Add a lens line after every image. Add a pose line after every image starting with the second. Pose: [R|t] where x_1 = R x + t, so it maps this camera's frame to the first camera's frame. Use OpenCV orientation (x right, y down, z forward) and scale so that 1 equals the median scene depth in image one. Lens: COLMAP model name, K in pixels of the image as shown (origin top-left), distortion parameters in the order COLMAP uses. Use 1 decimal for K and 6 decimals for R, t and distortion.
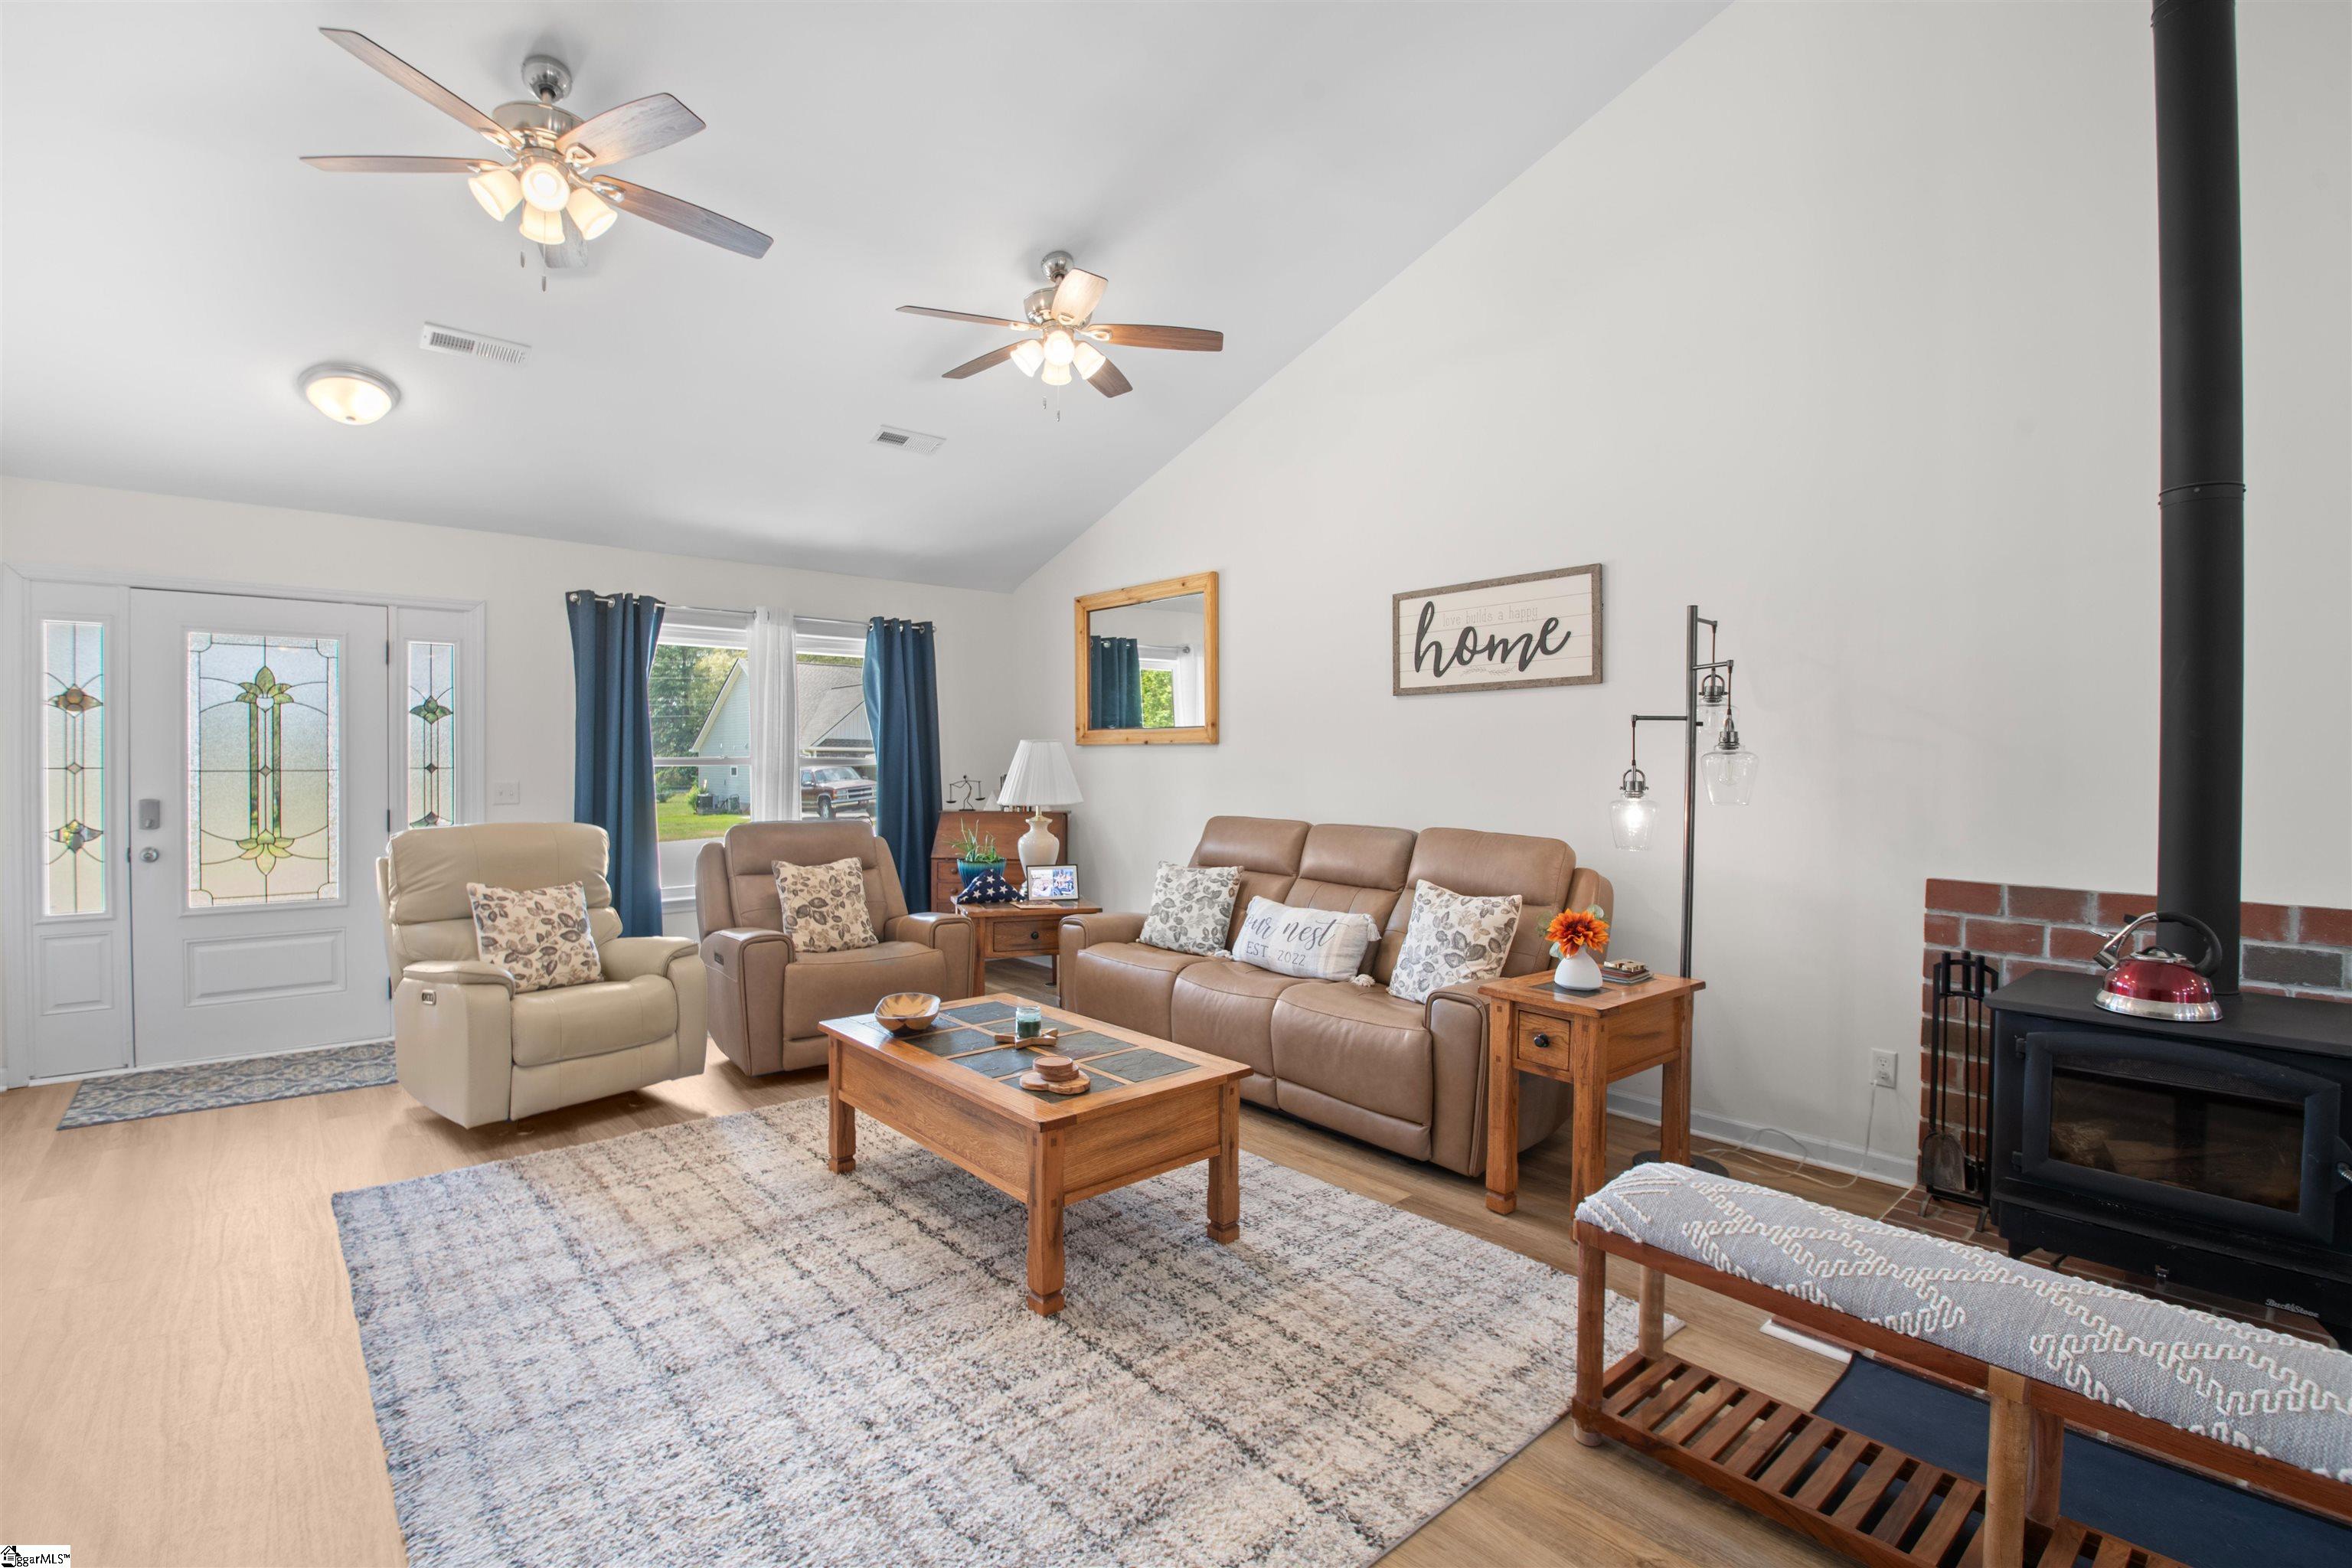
lens RADIAL K [[1054.7, 0, 1145.6], [0, 1054.7, 771.3], [0, 0, 1]] dist [-0.016486, -0.007798]
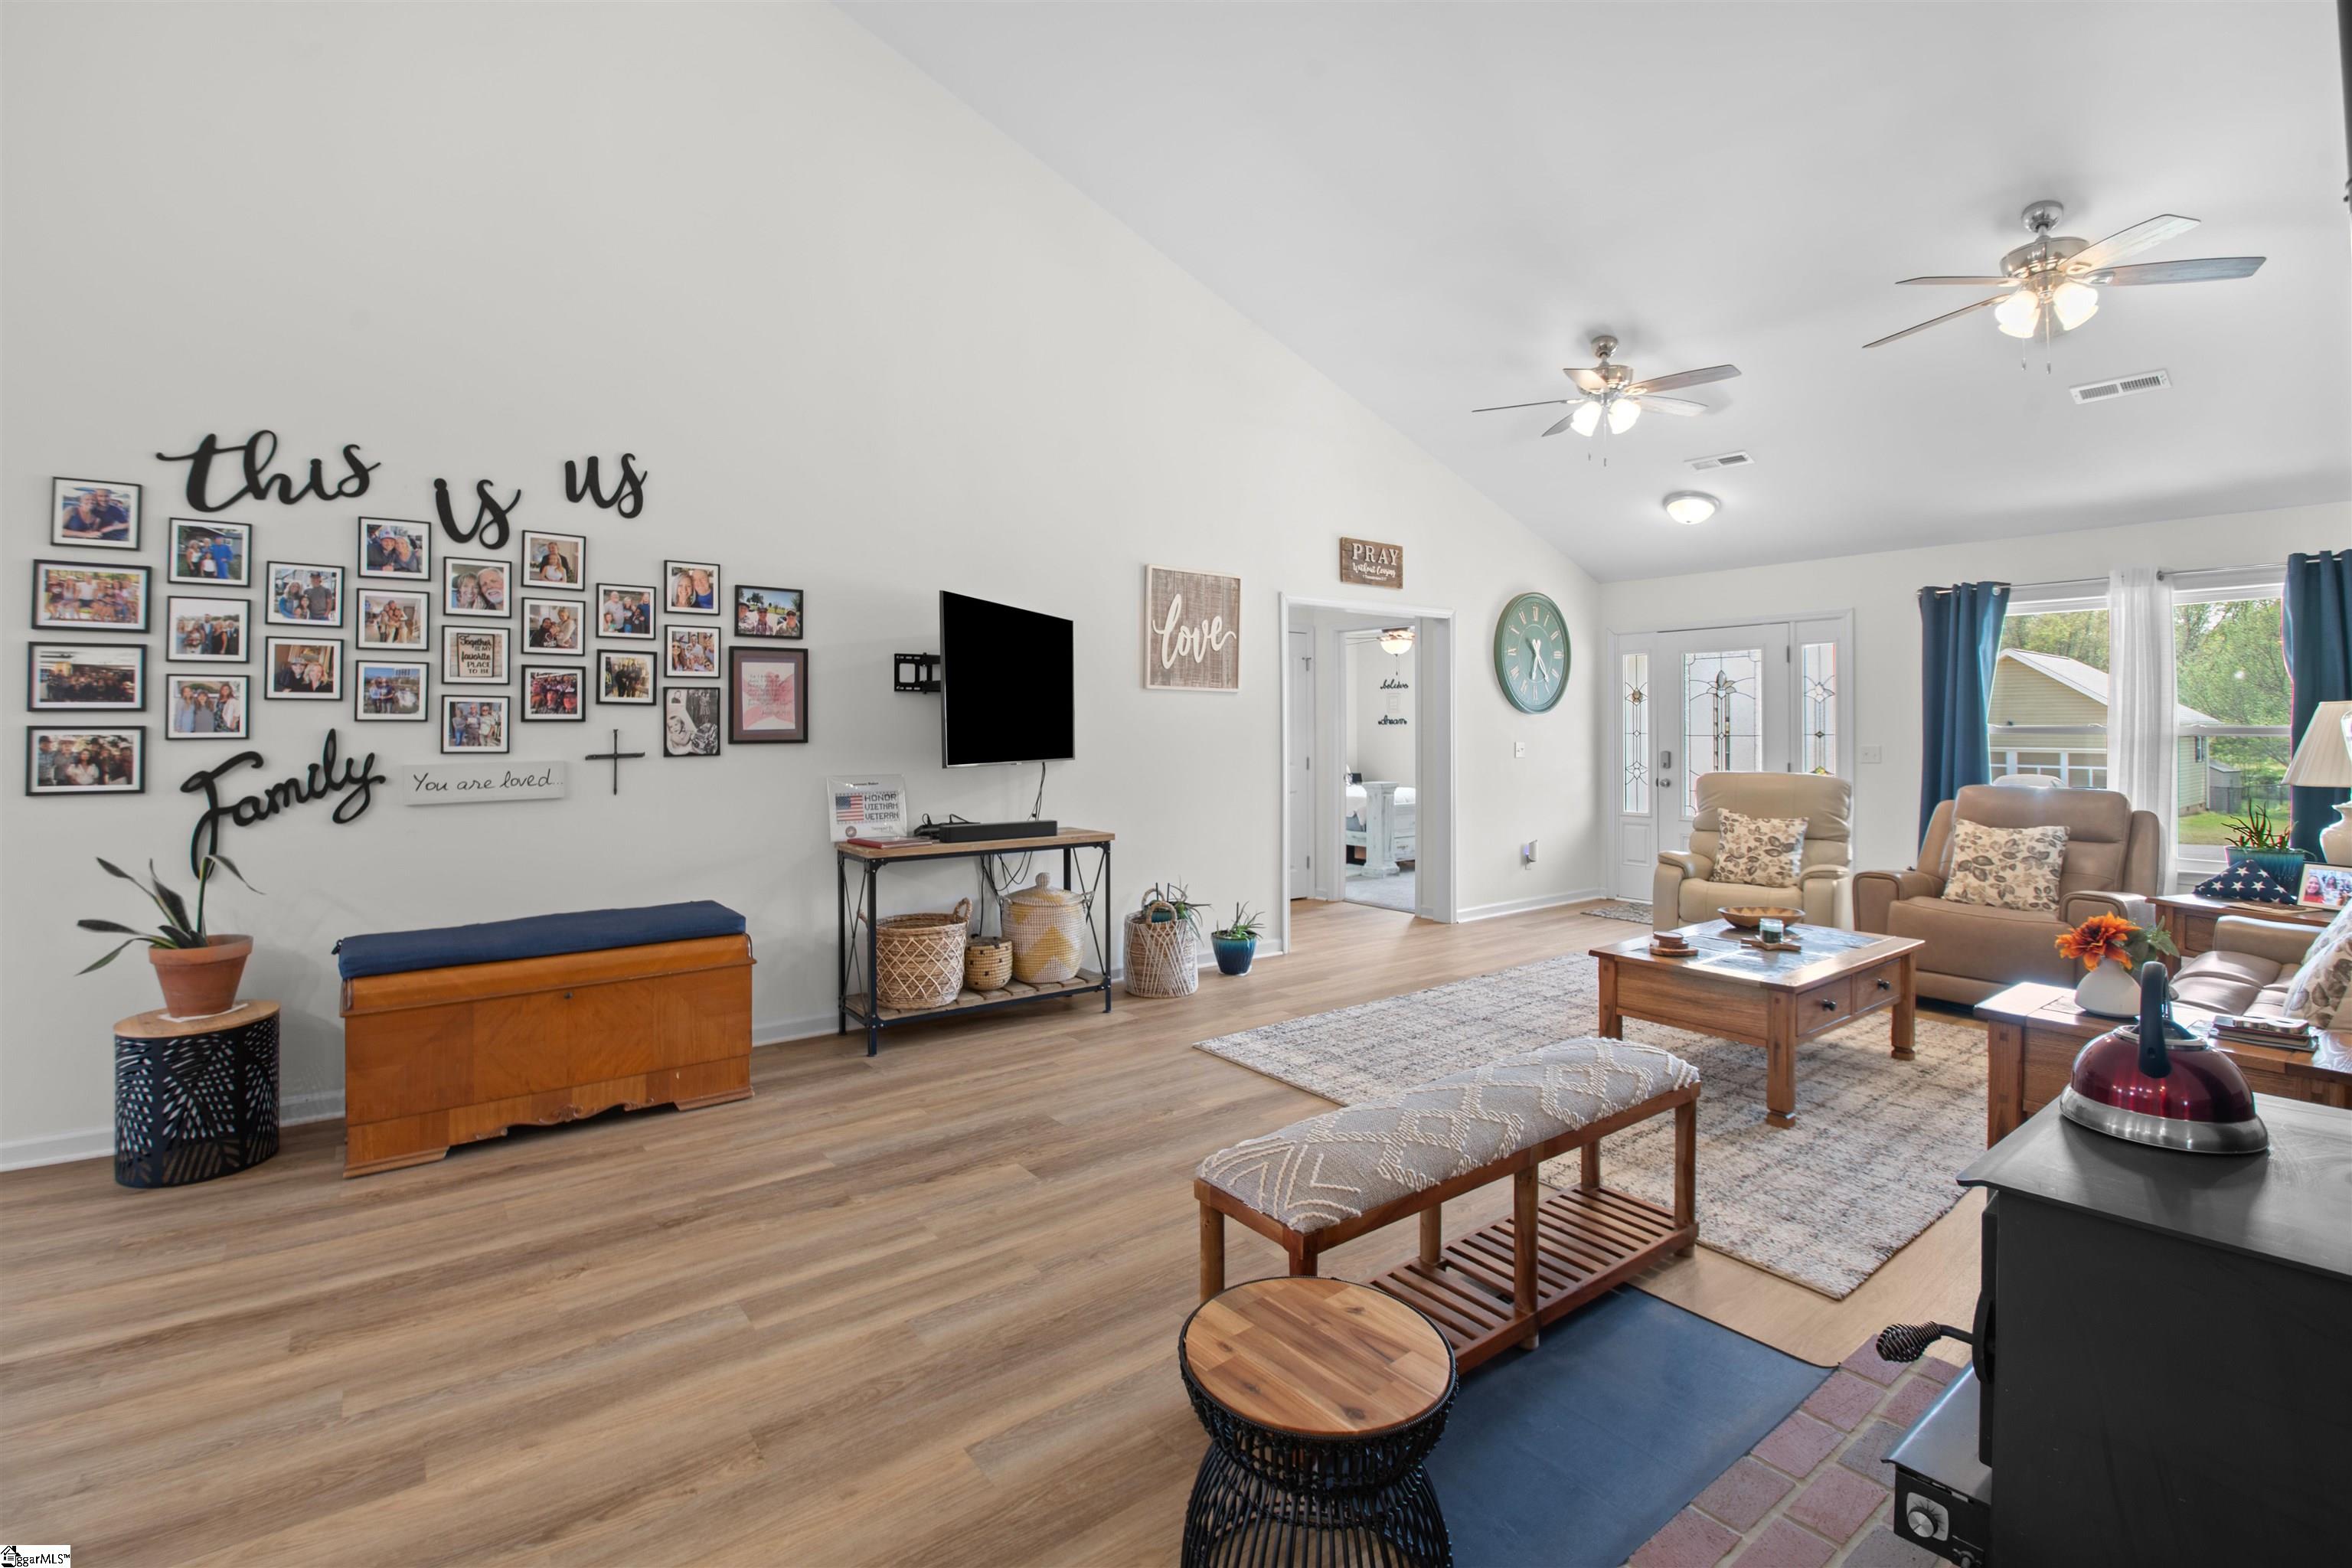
lens RADIAL K [[1054.7, 0, 1136.5], [0, 1054.7, 709.5], [0, 0, 1]] dist [-0.016486, -0.007798]
pose [[-0.074396, -0.020051, -0.997027, 0.915634], [-0.011757, 0.999746, -0.019228, 0.001187], [0.997159, 0.010292, -0.074613, 0.242355]]
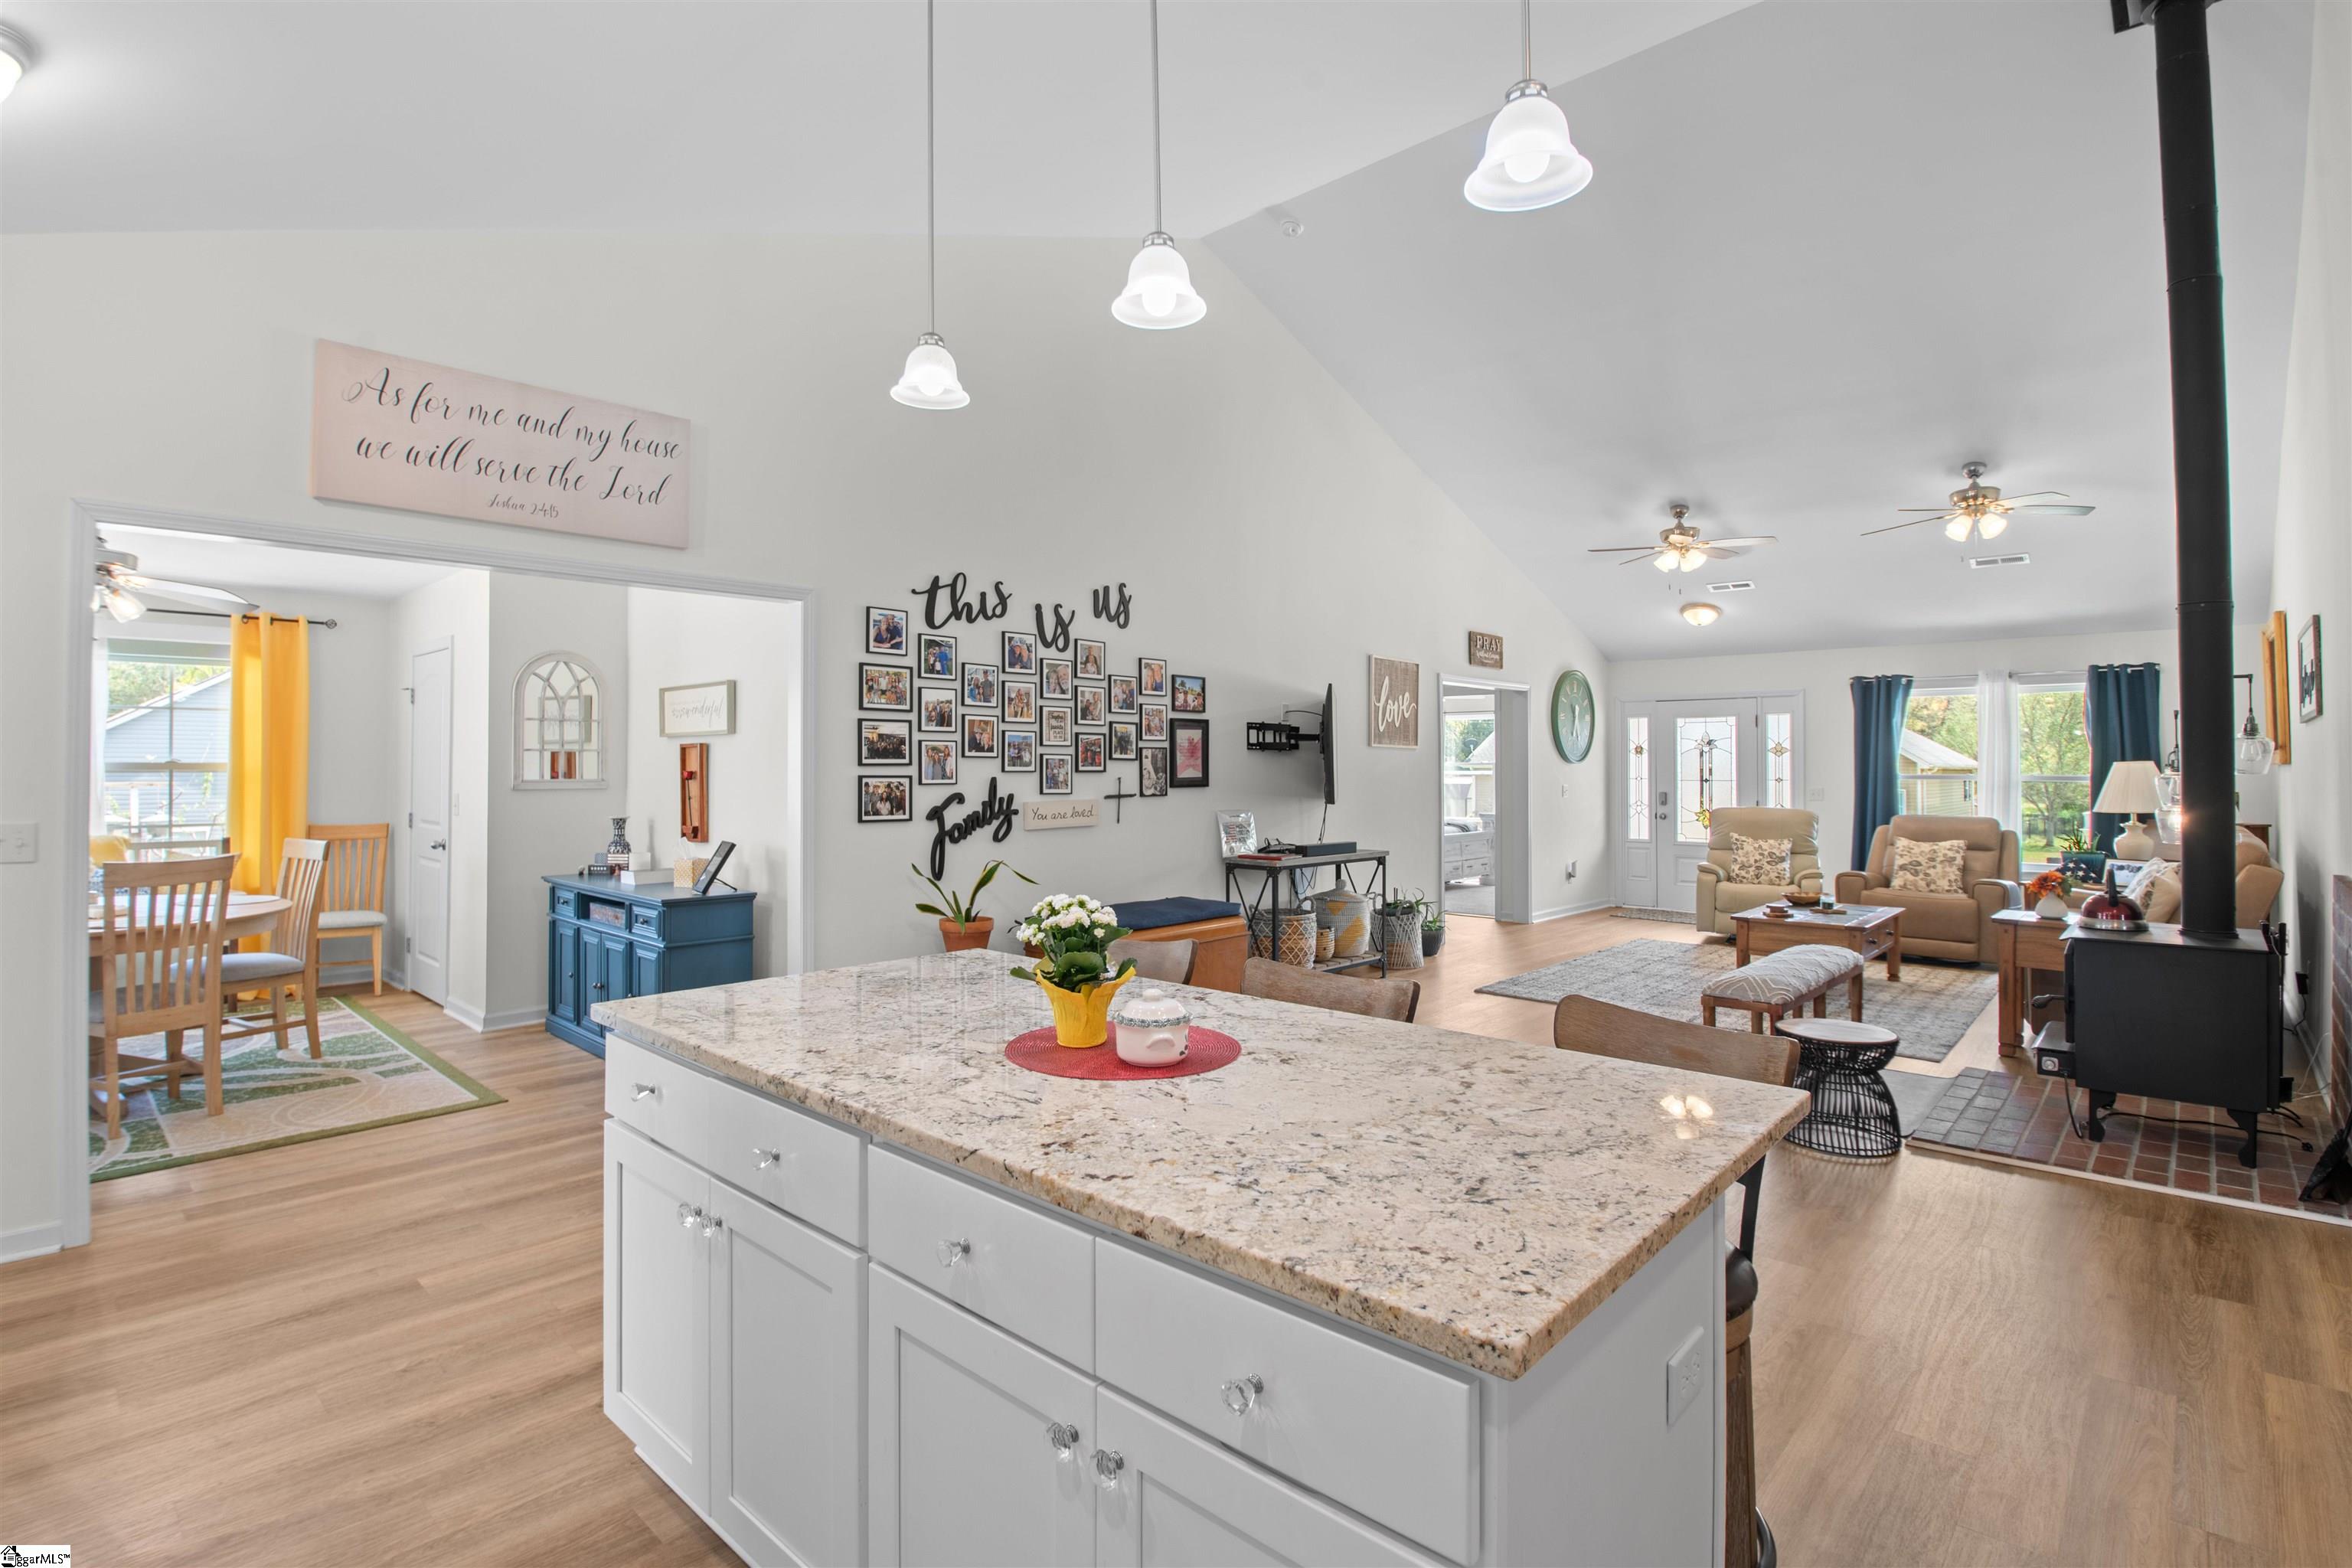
lens RADIAL K [[1144.1, 0, 1135.9], [0, 1144.1, 744.7], [0, 0, 1]] dist [-0.018603, -0.007976]
pose [[0.105587, -0.024311, -0.994113, 1.491474], [-0.014030, 0.999565, -0.025935, 0.002650], [0.994311, 0.016686, 0.105200, -0.454012]]
